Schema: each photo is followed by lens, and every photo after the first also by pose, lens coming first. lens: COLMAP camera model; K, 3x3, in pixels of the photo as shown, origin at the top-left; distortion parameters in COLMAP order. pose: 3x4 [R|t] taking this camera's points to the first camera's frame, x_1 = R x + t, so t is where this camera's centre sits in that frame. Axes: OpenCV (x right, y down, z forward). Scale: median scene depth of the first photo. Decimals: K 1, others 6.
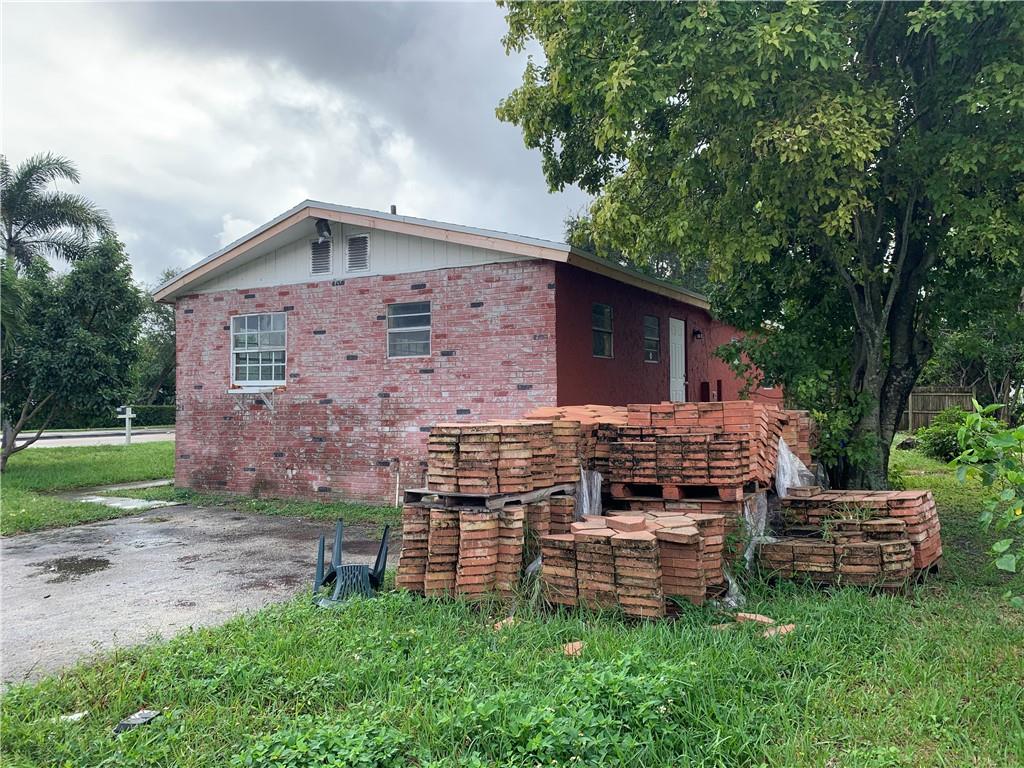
lens RADIAL K [[788.0, 0, 510.5], [0, 788.0, 386.7], [0, 0, 1]] dist [0.029273, -0.028027]
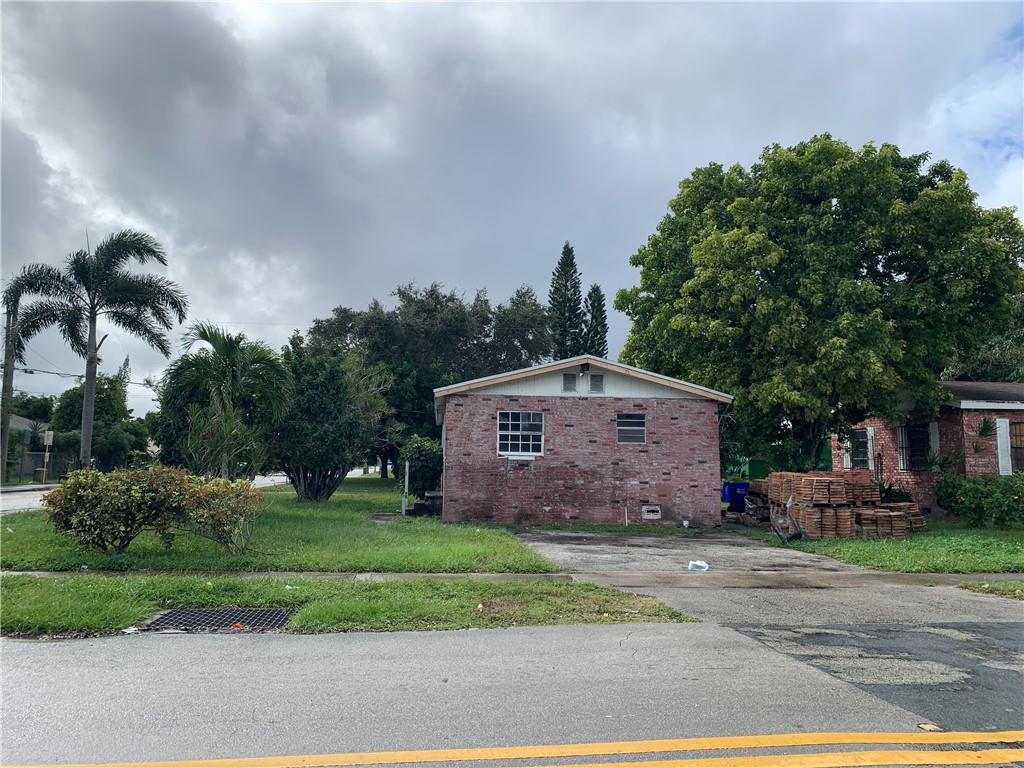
lens RADIAL K [[788.0, 0, 513.6], [0, 788.0, 381.8], [0, 0, 1]] dist [0.029273, -0.028027]
pose [[0.835286, 0.077709, 0.544297, -1.303024], [-0.029293, 0.994845, -0.097080, 0.006493], [-0.549035, 0.065145, 0.833257, -0.378956]]
